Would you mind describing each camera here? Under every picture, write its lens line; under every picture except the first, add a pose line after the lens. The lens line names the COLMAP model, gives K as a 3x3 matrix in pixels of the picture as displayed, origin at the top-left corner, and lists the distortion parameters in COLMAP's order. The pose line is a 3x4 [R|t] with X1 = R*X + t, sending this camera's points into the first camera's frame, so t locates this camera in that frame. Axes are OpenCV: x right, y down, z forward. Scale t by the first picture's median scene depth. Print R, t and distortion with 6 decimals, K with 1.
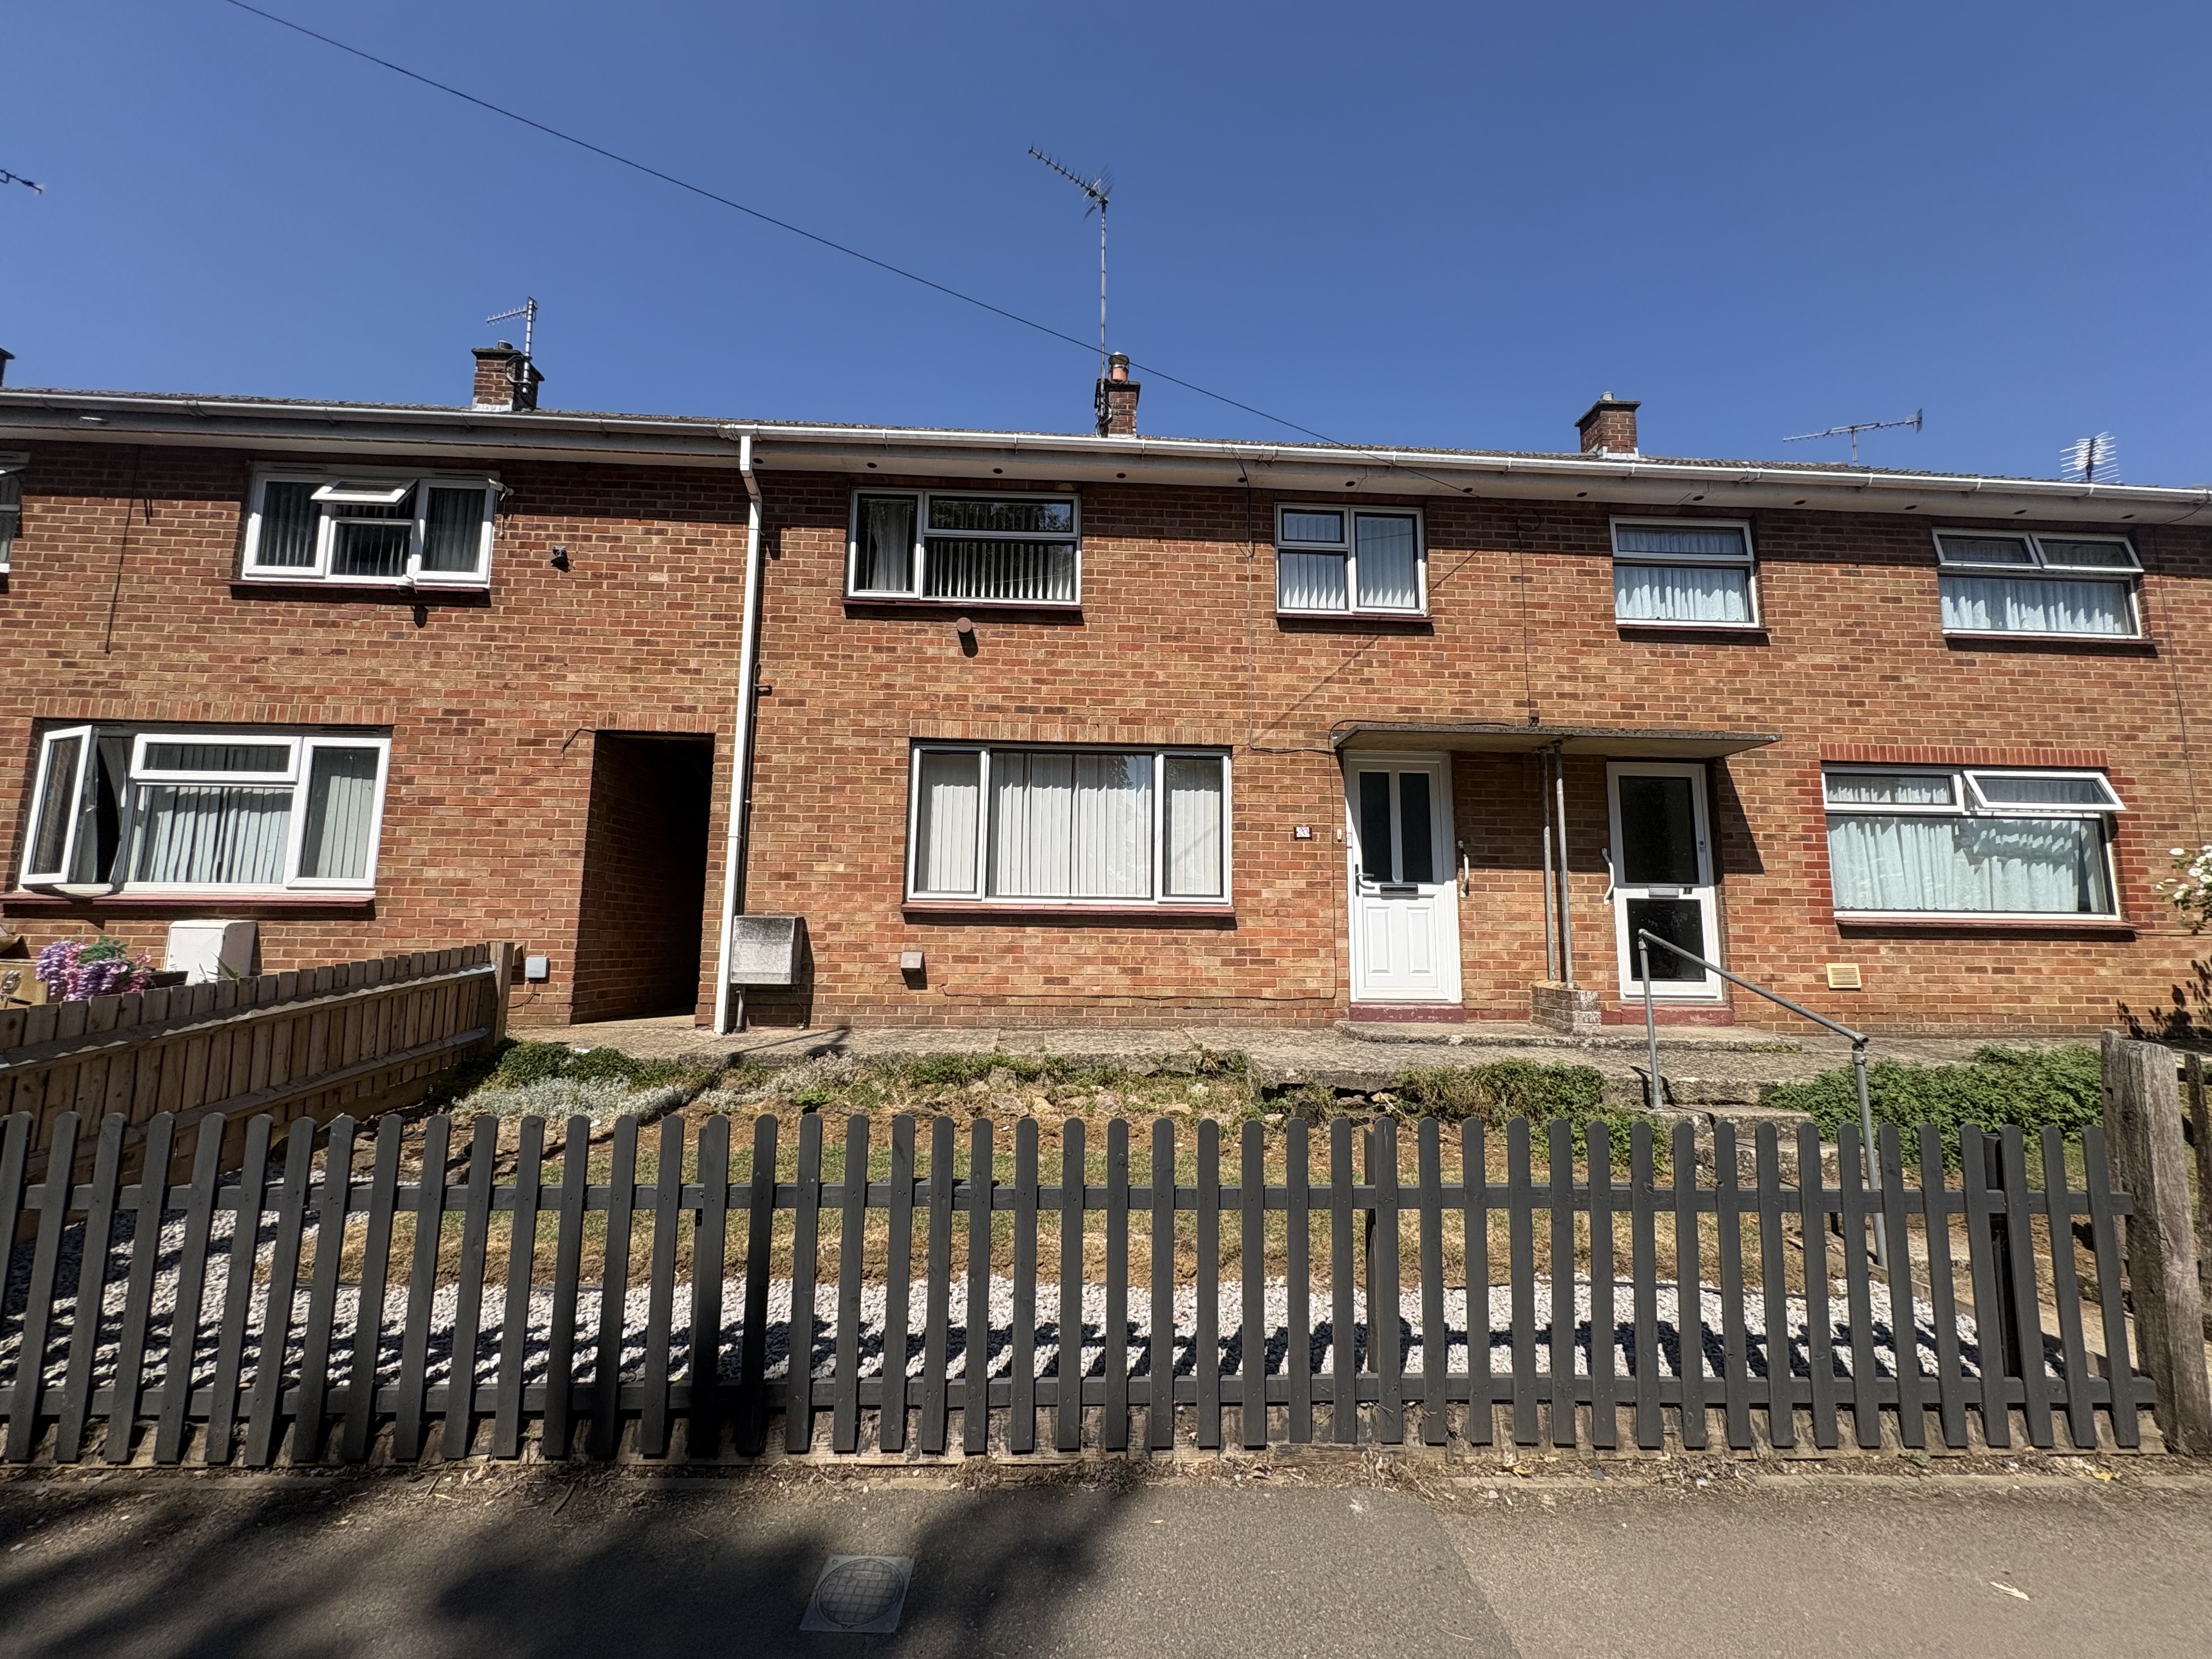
lens RADIAL K [[893.1, 0, 1105.3], [0, 893.1, 836.4], [0, 0, 1]] dist [-0.003407, 0.000750]
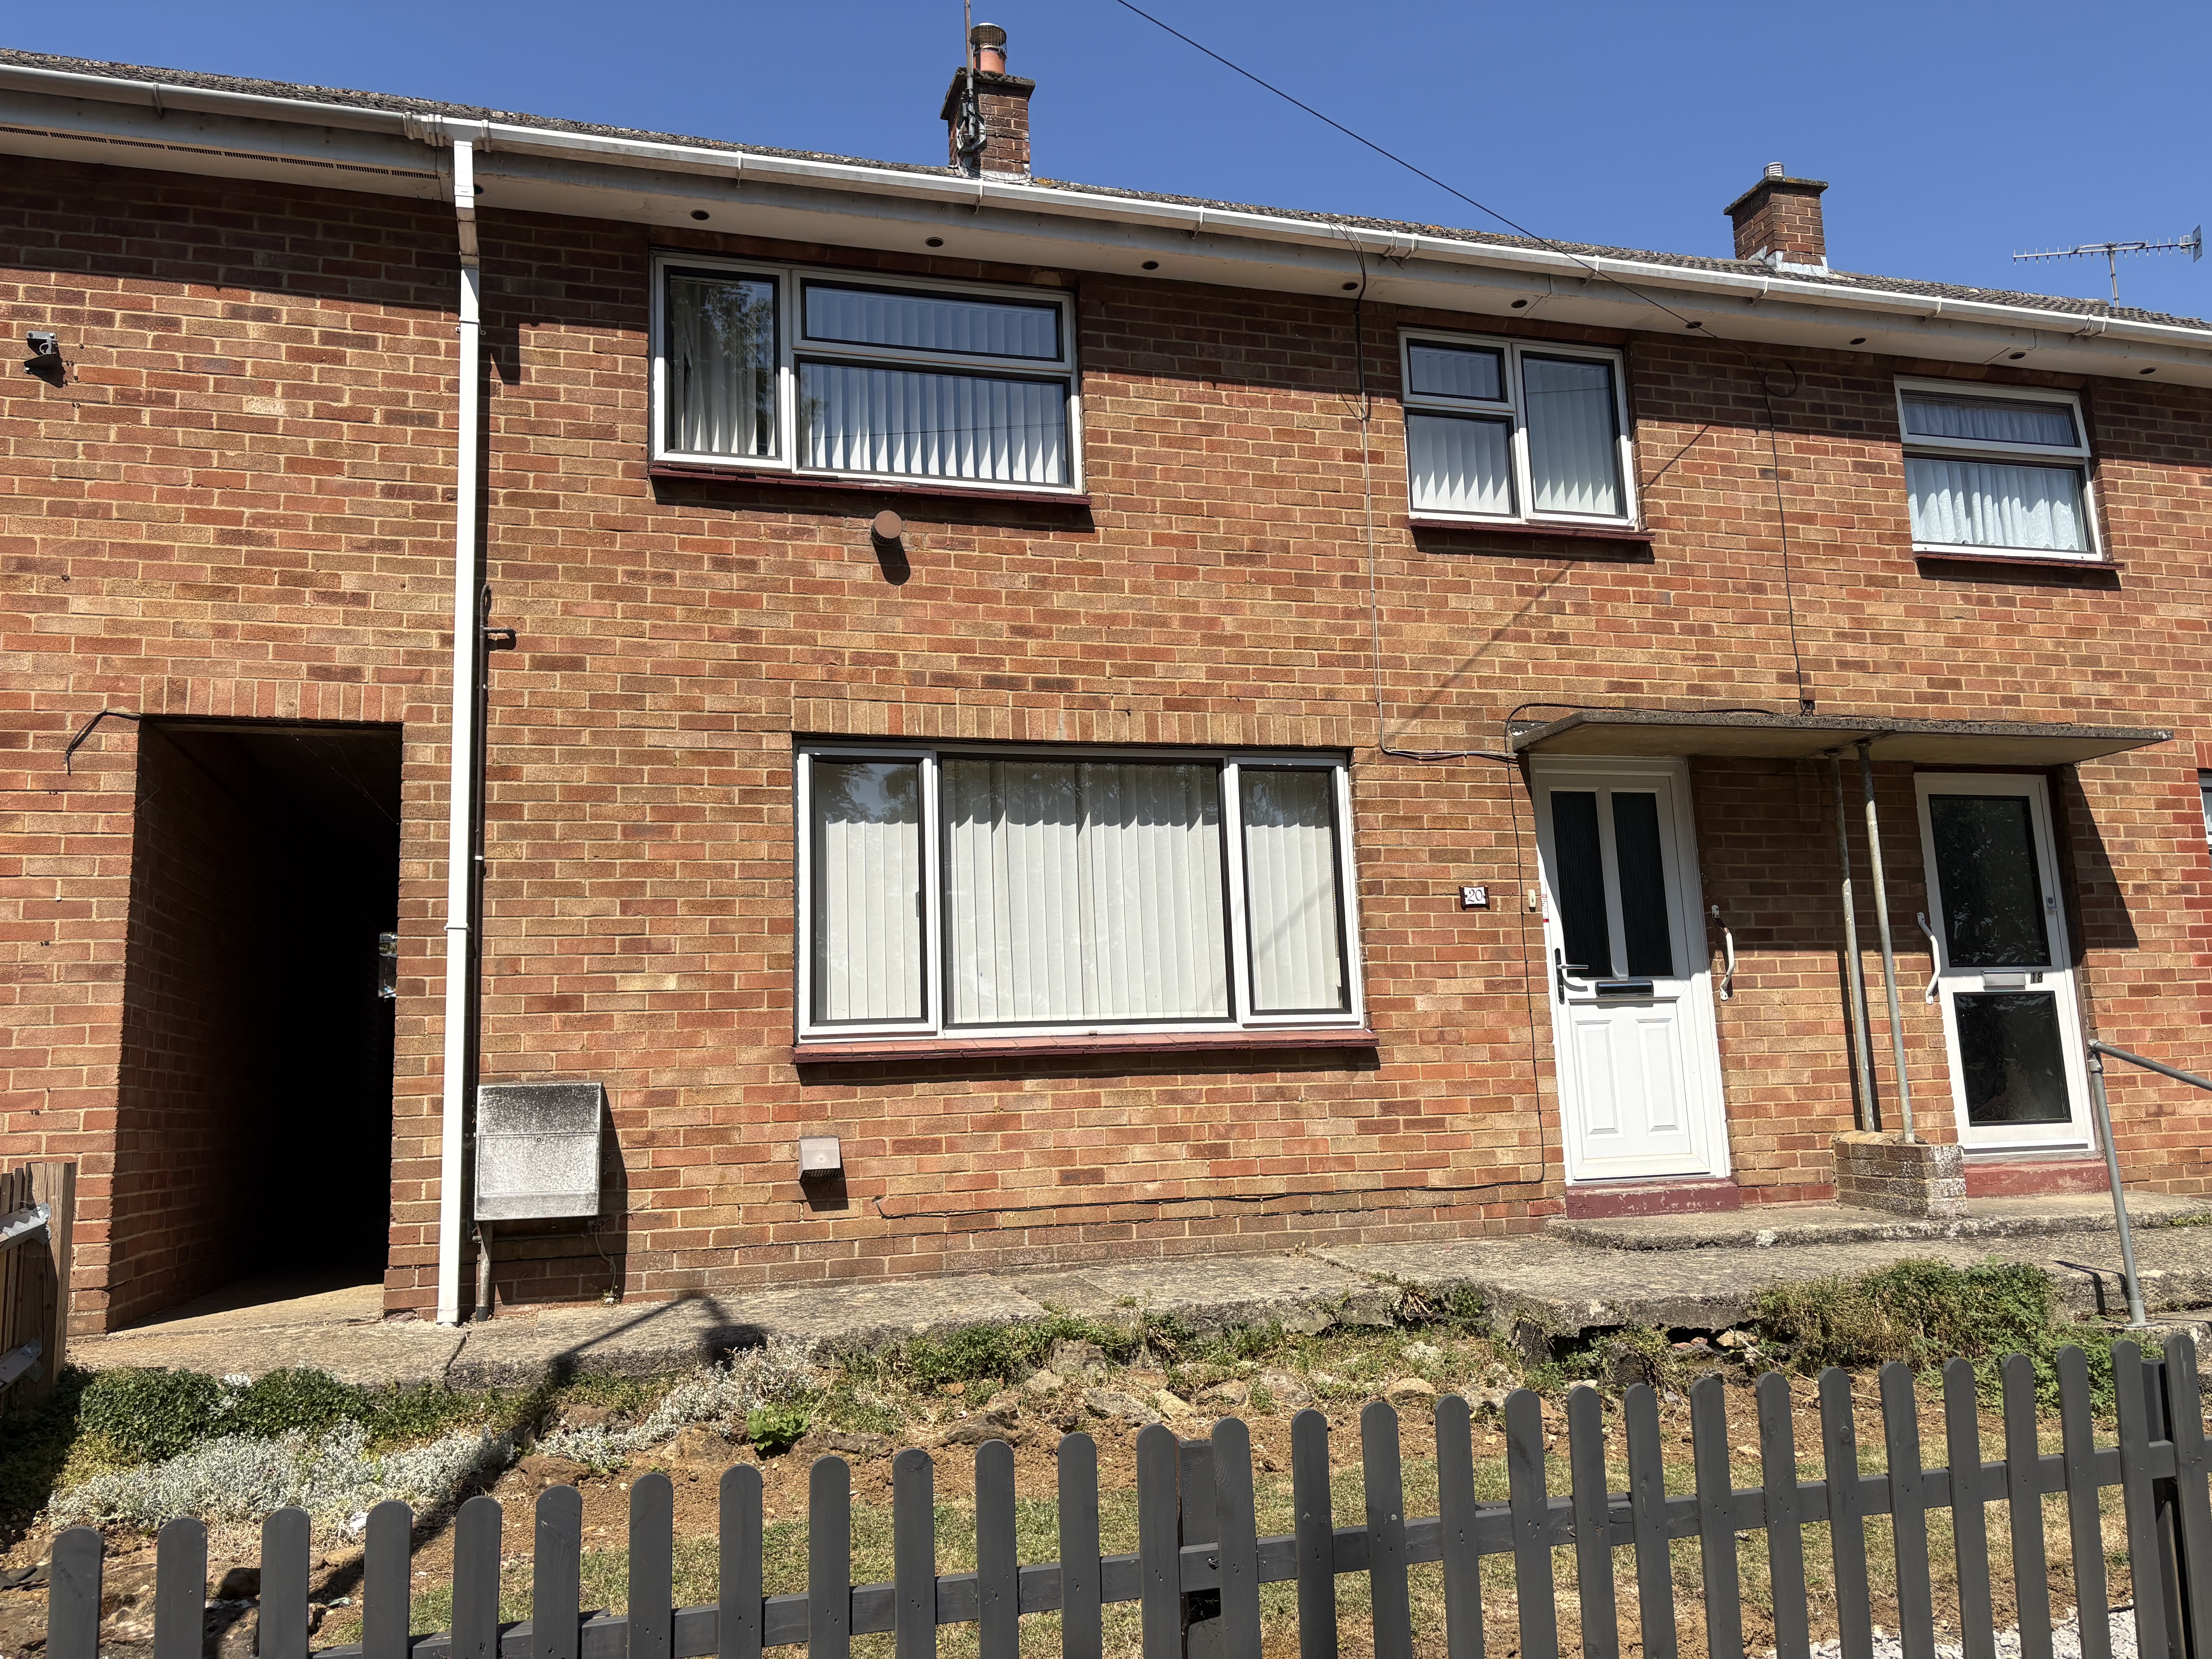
lens RADIAL K [[1690.9, 0, 1099.0], [0, 1690.9, 844.0], [0, 0, 1]] dist [0.049416, -0.053365]
pose [[0.972349, -0.013124, 0.233165, -0.273277], [0.021355, 0.999233, -0.032810, -0.007405], [-0.232555, 0.036882, 0.971884, -0.016955]]
